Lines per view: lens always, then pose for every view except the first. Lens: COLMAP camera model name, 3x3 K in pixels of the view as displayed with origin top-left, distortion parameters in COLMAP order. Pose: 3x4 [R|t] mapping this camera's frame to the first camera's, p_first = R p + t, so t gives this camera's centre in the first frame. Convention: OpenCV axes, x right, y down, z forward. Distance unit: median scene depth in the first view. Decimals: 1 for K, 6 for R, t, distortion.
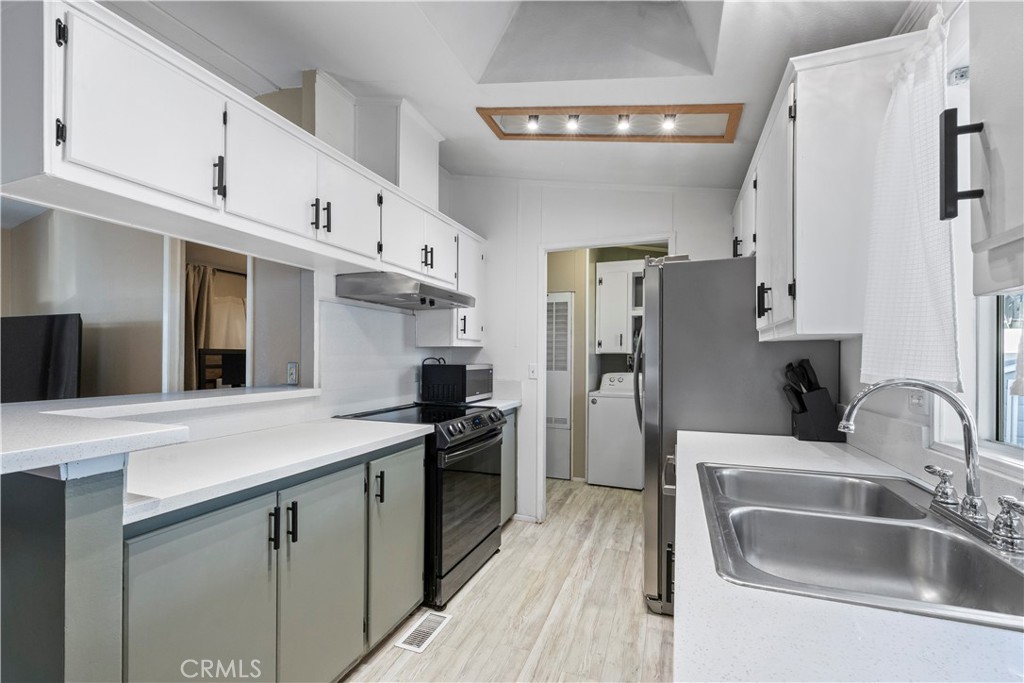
lens RADIAL K [[442.3, 0, 512.8], [0, 442.3, 349.7], [0, 0, 1]] dist [-0.000694, -0.000003]
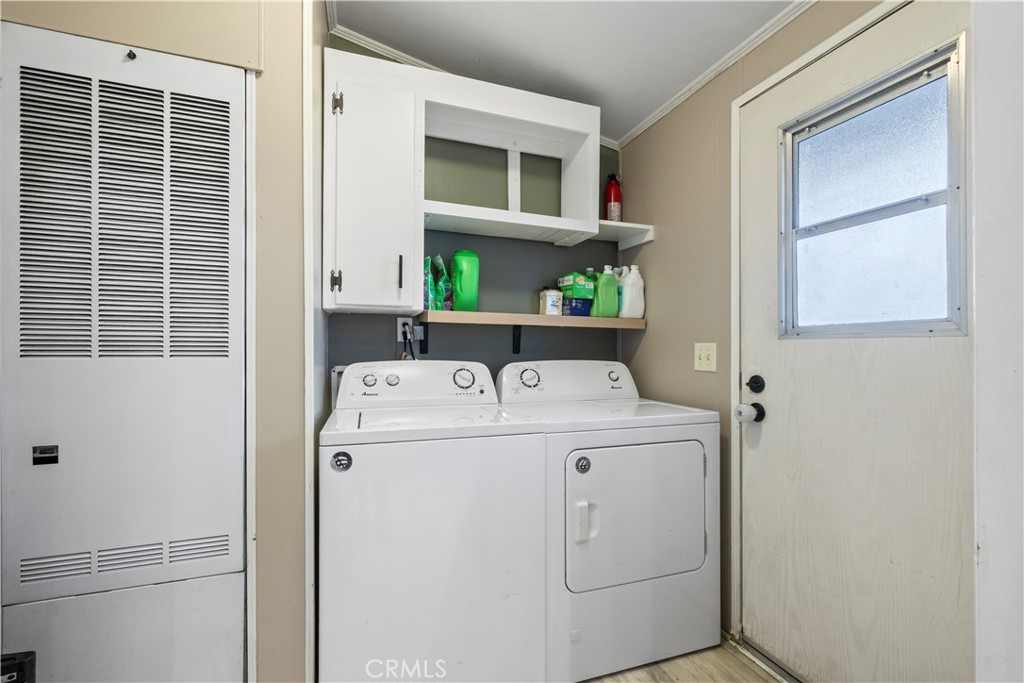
lens RADIAL K [[442.3, 0, 513.1], [0, 442.3, 350.5], [0, 0, 1]] dist [-0.000694, -0.000003]
pose [[0.761287, -0.006762, 0.648380, 0.075866], [0.000891, 0.999956, 0.009381, 0.039513], [-0.648414, -0.006564, 0.761259, 0.647526]]
